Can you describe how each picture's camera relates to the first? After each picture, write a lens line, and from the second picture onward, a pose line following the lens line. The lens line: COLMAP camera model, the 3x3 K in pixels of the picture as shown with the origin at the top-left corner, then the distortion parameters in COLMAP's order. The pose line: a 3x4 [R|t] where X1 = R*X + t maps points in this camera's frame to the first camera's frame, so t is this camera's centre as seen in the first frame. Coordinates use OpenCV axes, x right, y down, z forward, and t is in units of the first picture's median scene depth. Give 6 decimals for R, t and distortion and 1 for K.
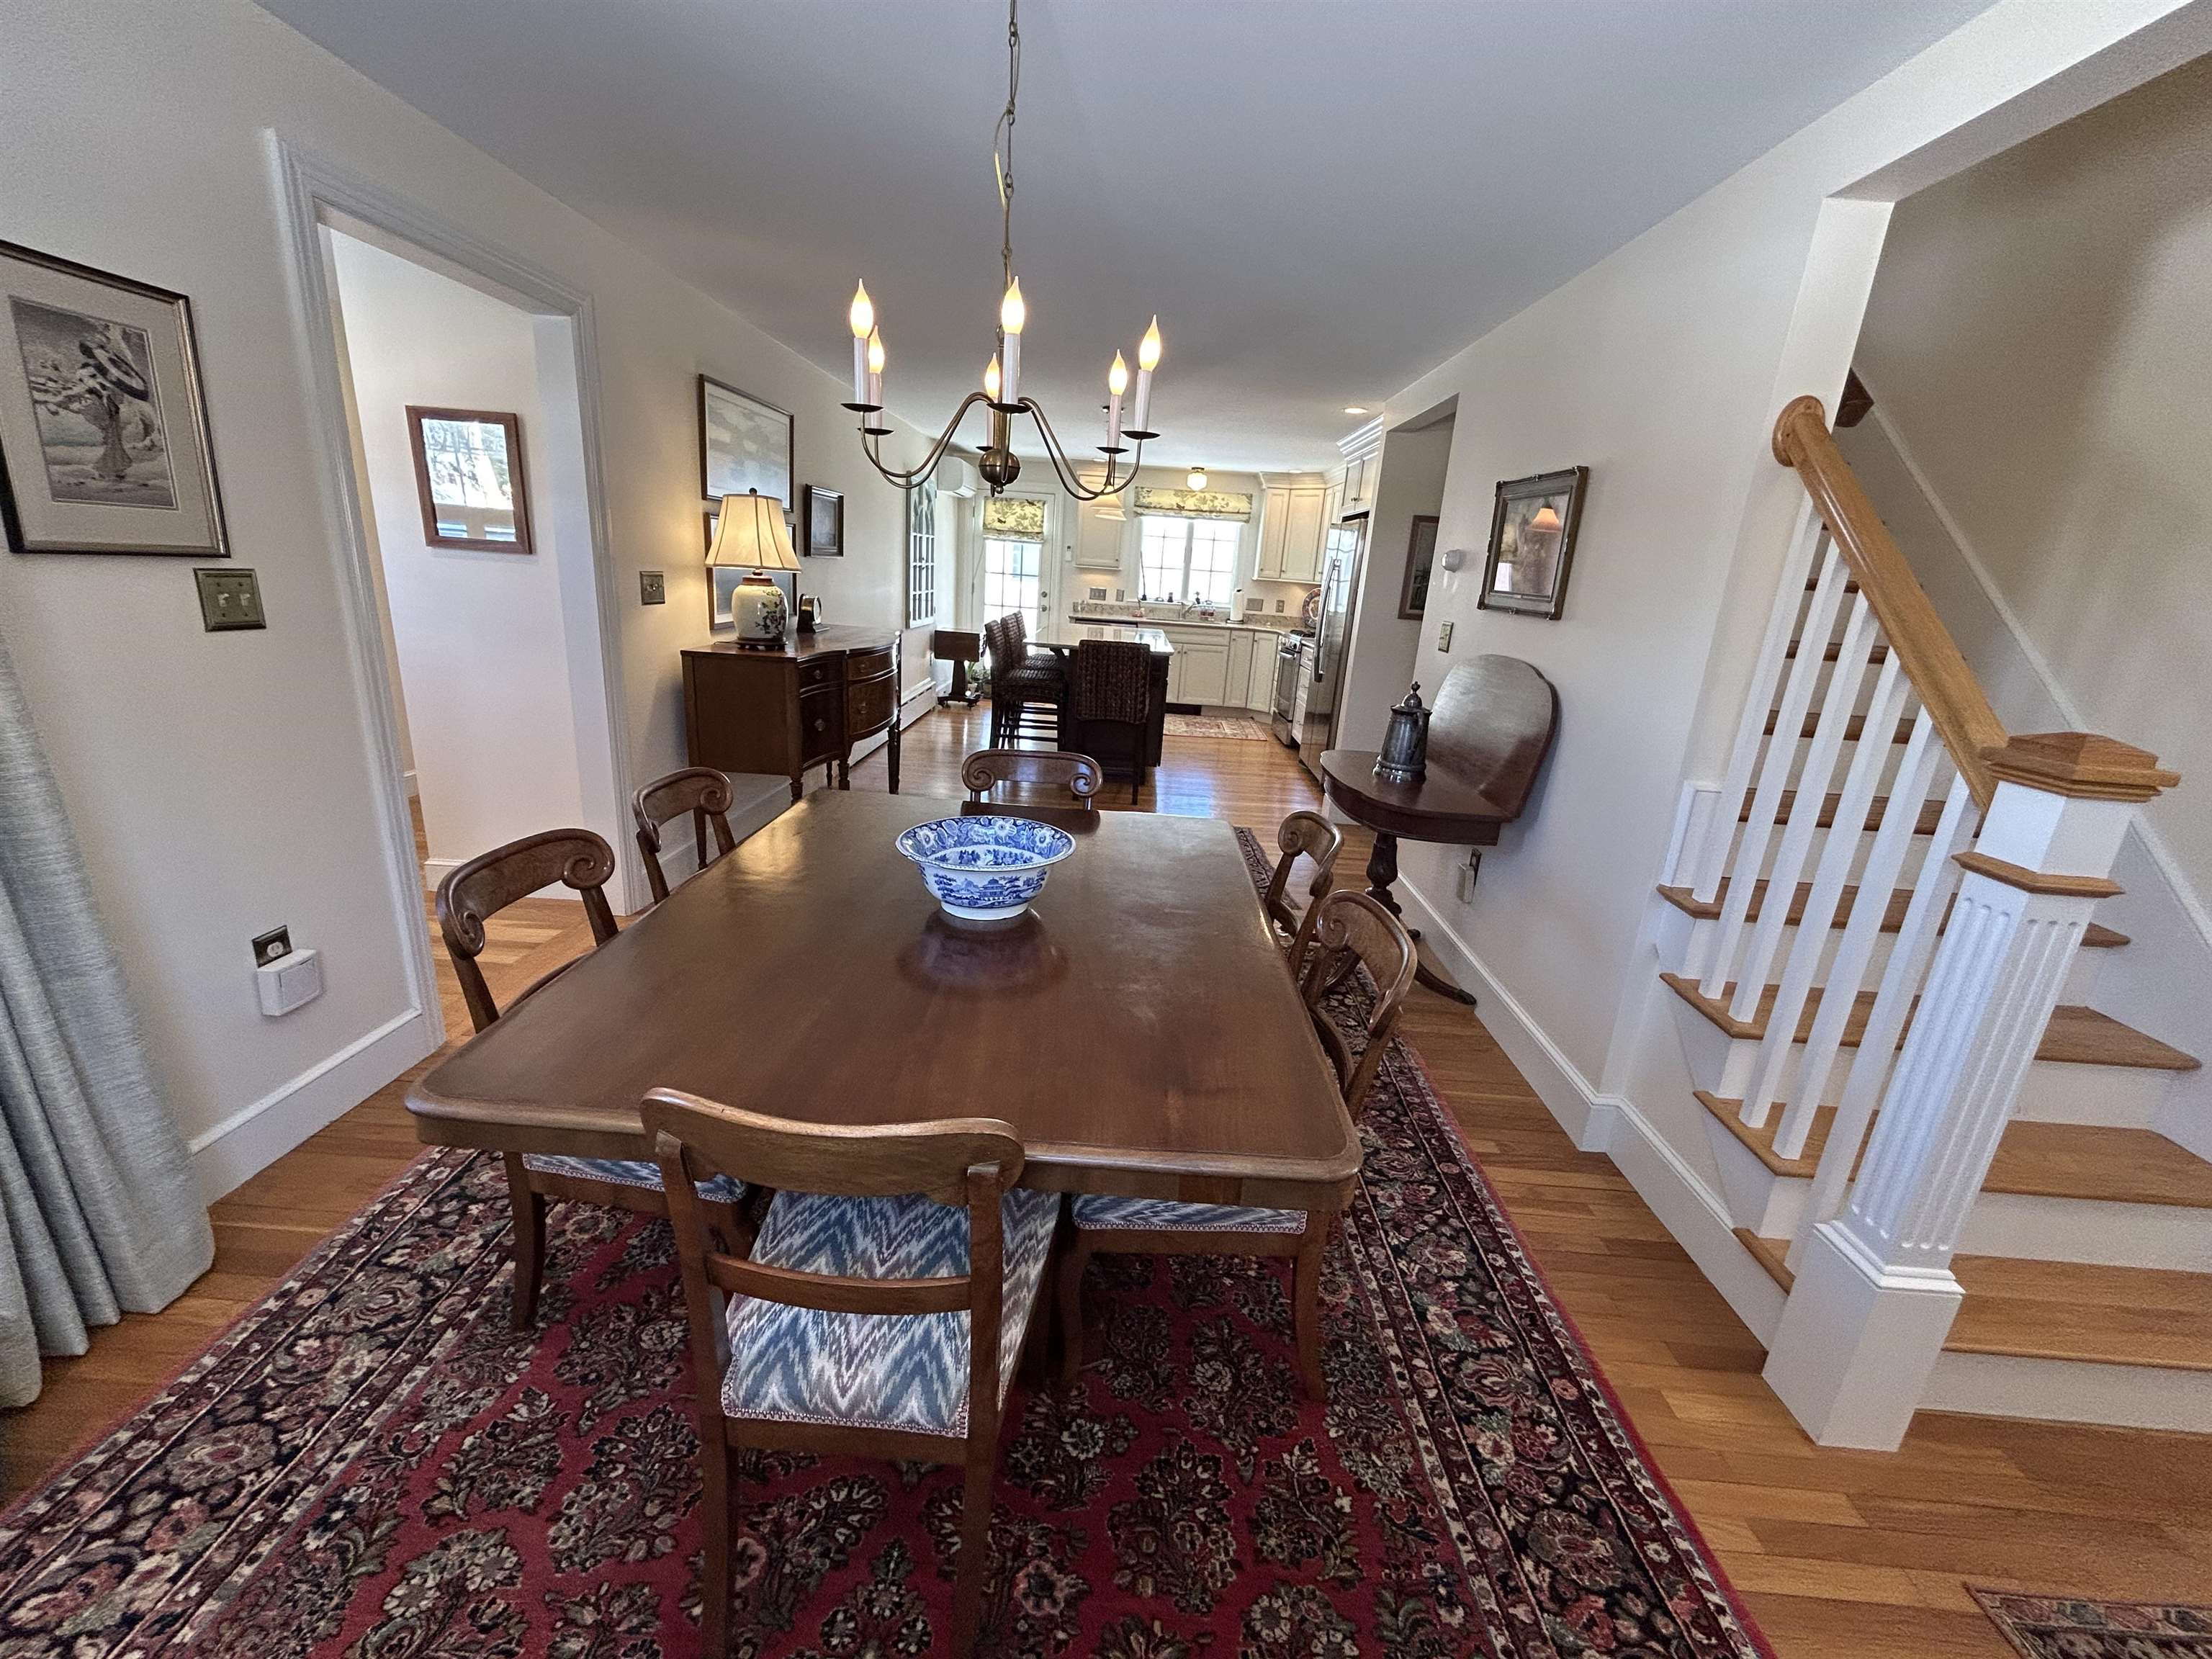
lens RADIAL K [[891.4, 0, 1099.7], [0, 891.4, 828.0], [0, 0, 1]] dist [-0.001633, 0.000458]
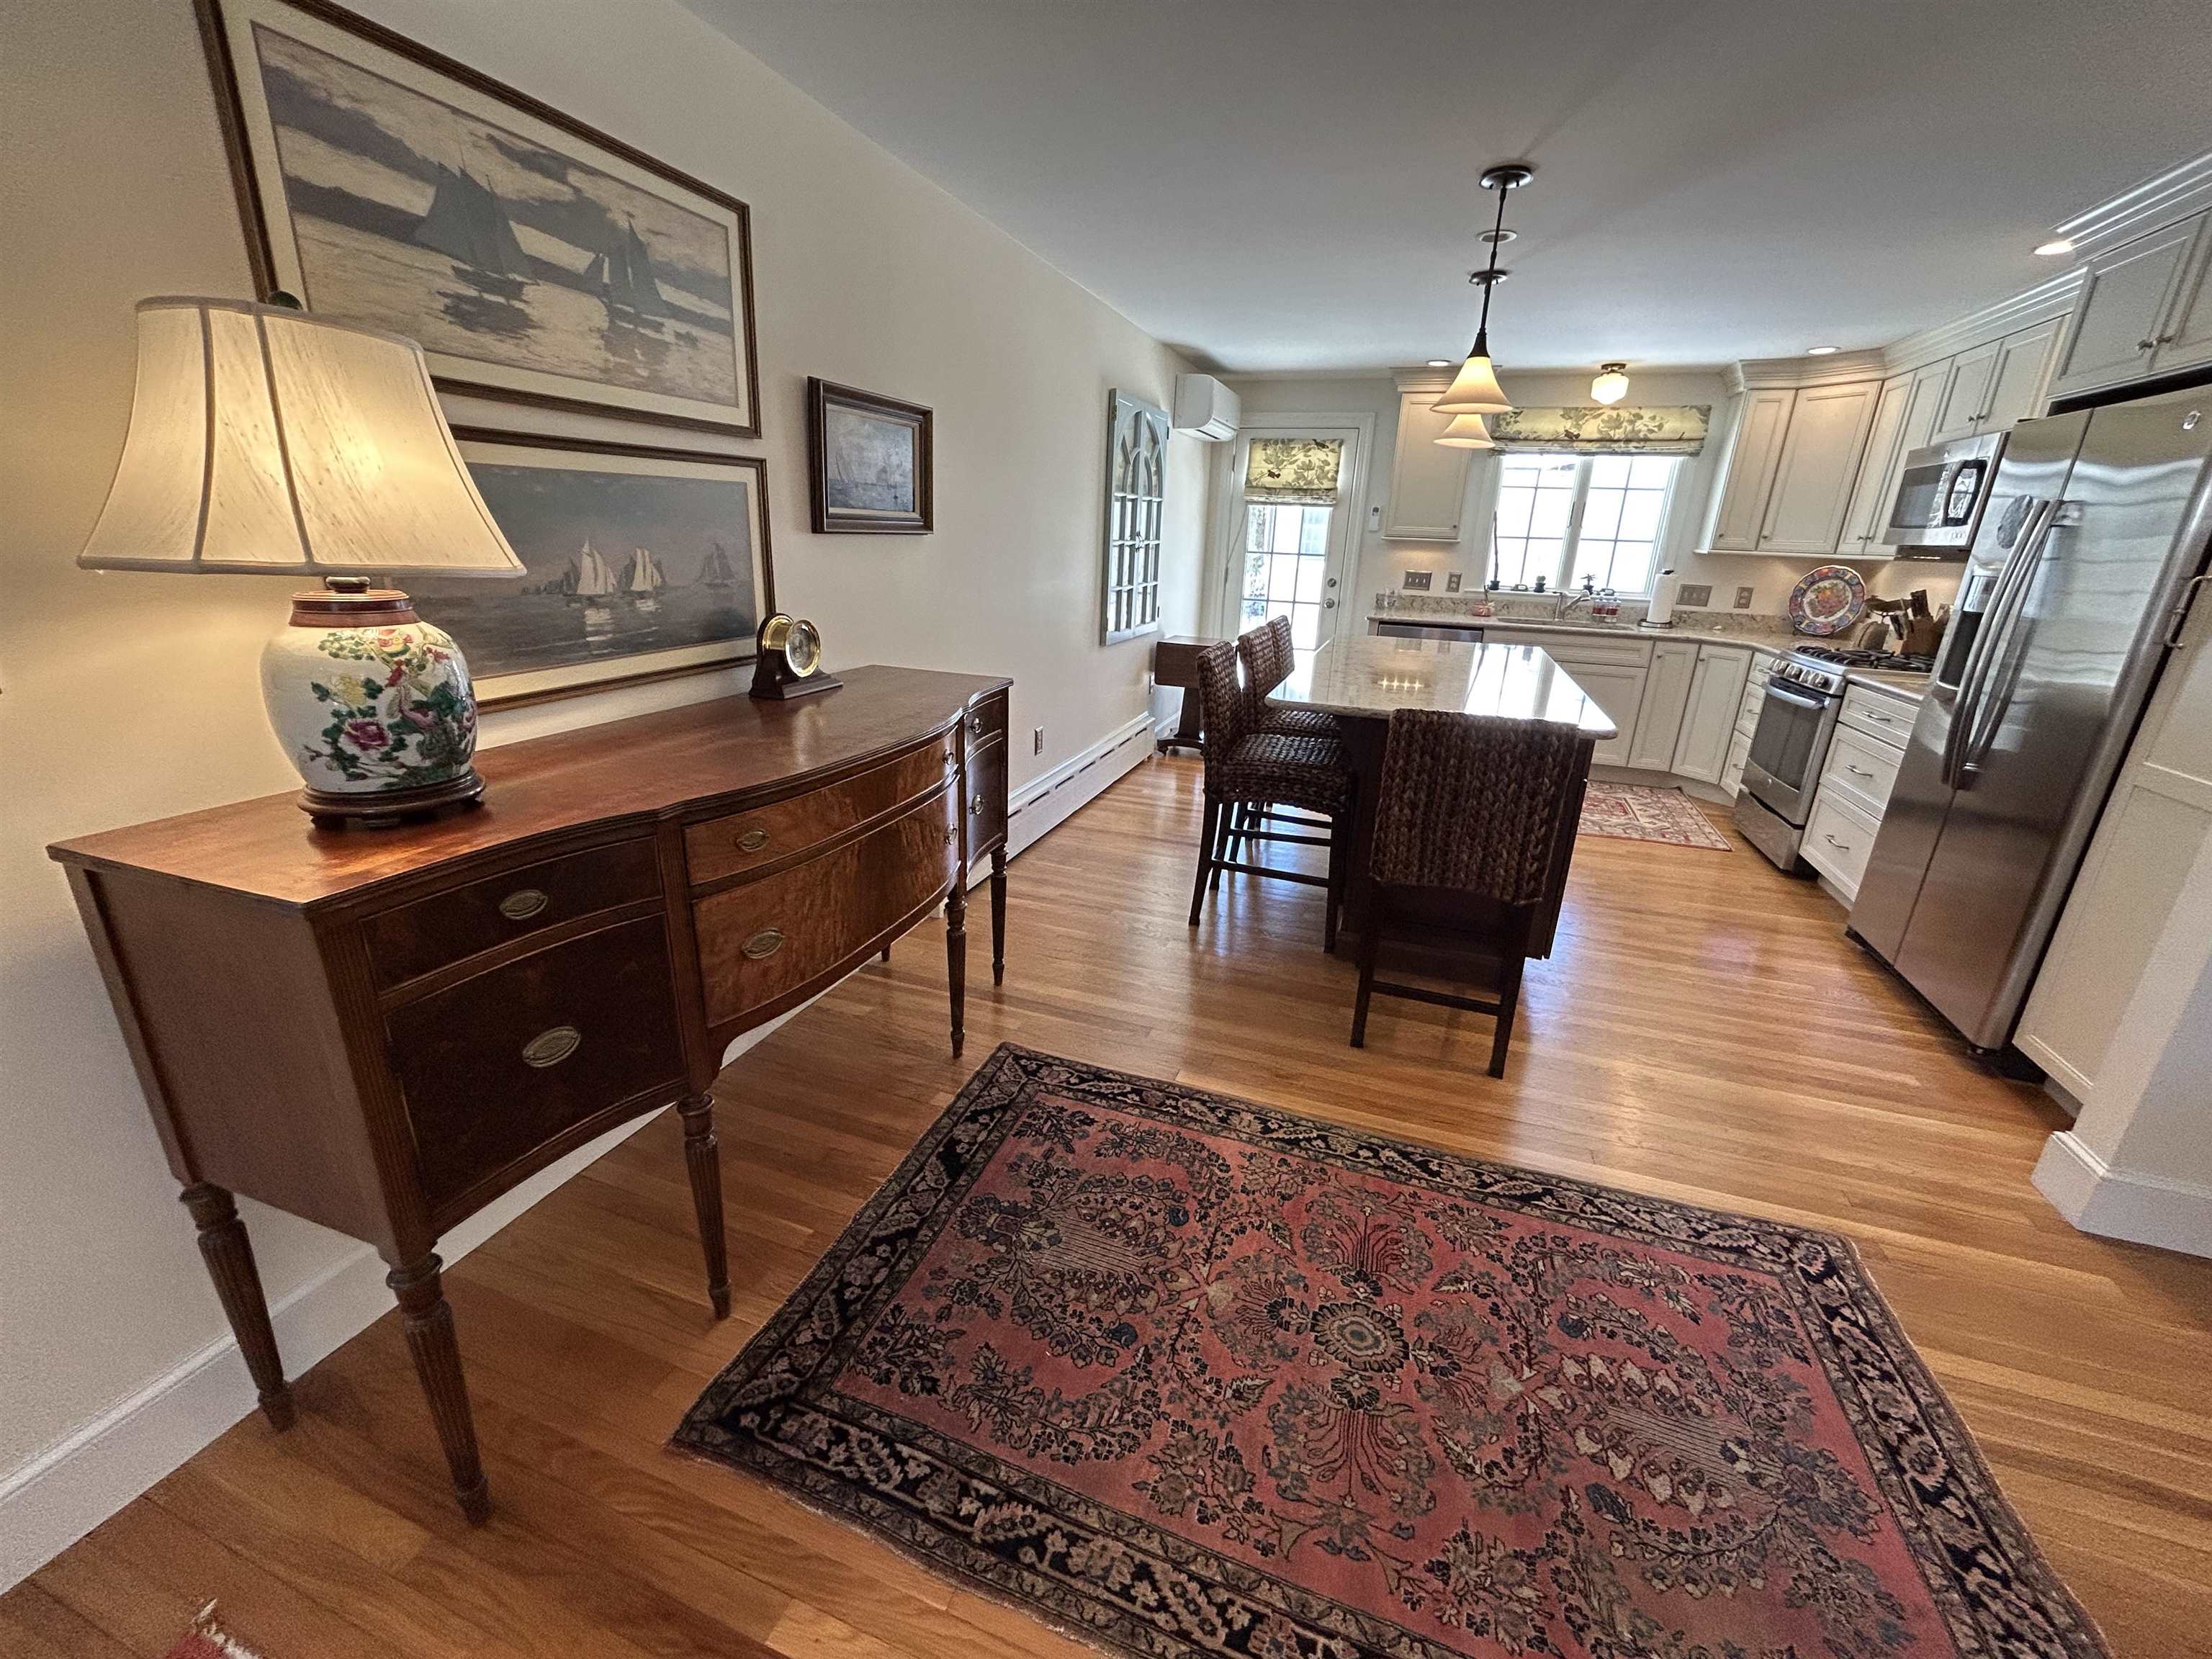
lens RADIAL K [[900.3, 0, 1106.4], [0, 900.3, 820.8], [0, 0, 1]] dist [-0.003585, 0.007305]
pose [[0.952873, 0.064626, -0.296405, -0.013292], [-0.060738, 0.997904, 0.022318, -0.095660], [0.297227, -0.003263, 0.954801, 0.328678]]
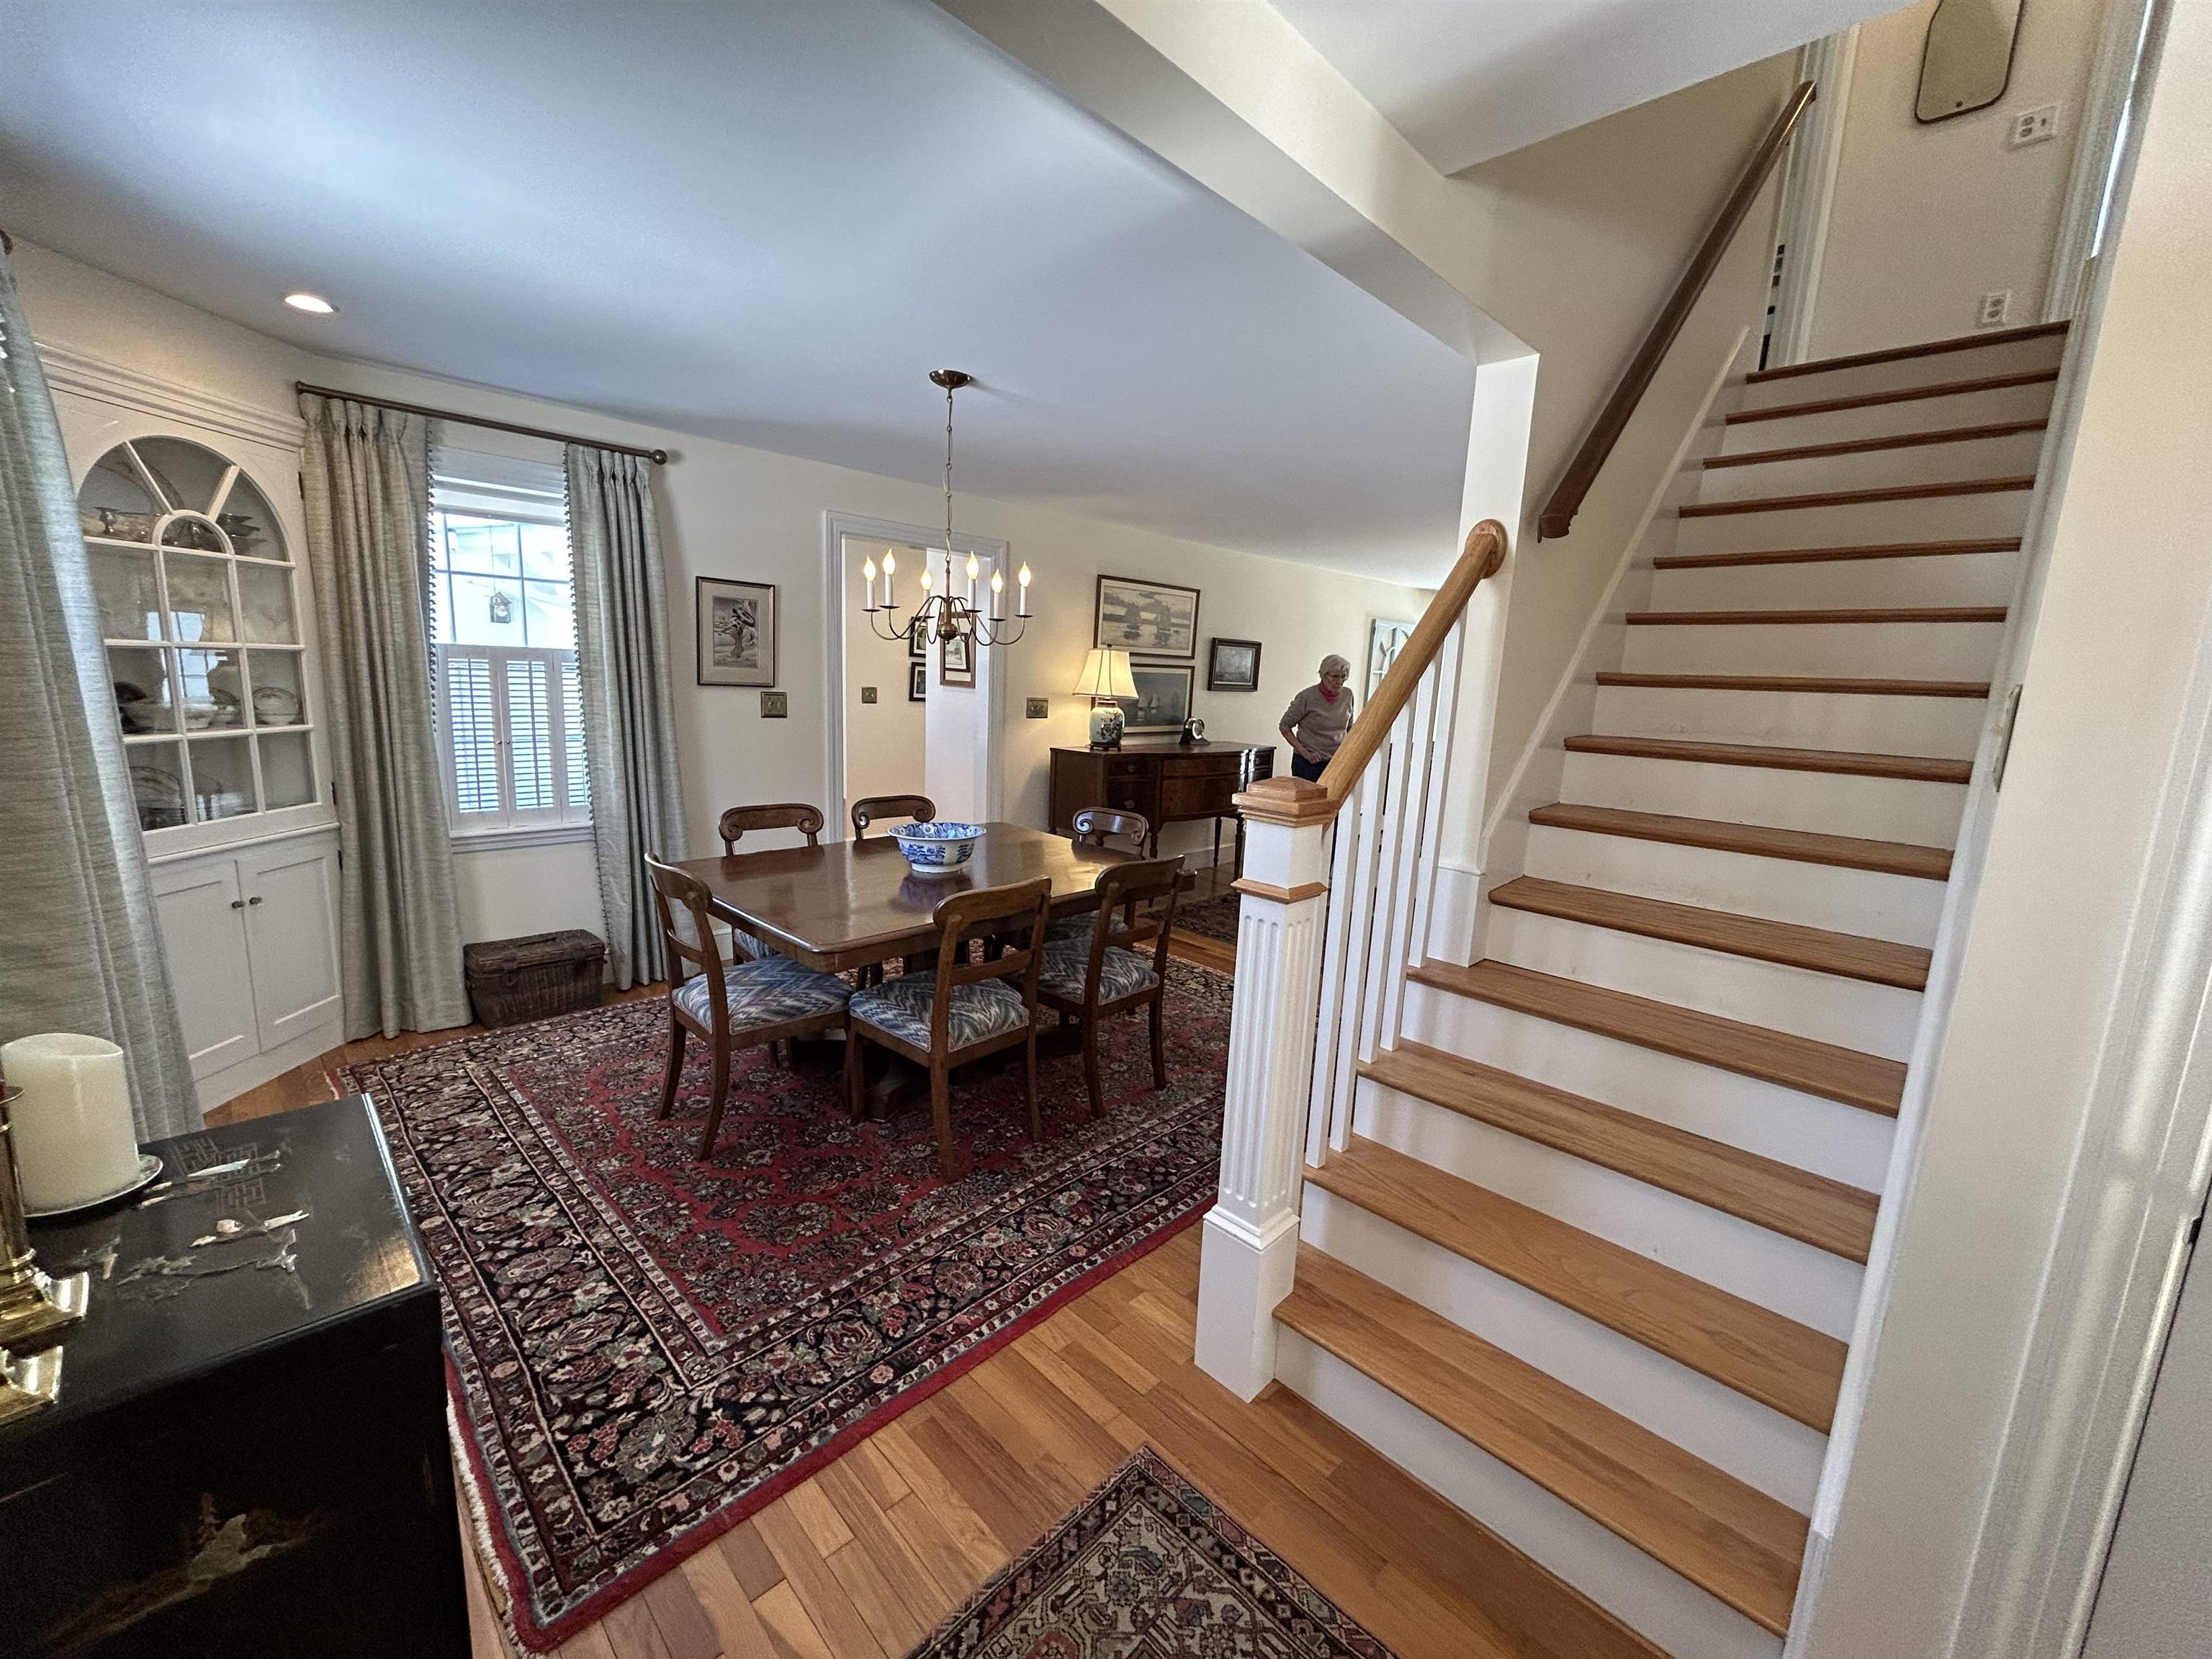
lens RADIAL K [[889.6, 0, 1100.1], [0, 889.6, 827.0], [0, 0, 1]] dist [0.003309, -0.002343]
pose [[0.731032, 0.083098, -0.677265, 0.262668], [-0.187699, 0.978755, -0.082511, 0.018761], [0.656020, 0.187440, 0.731098, -0.018133]]
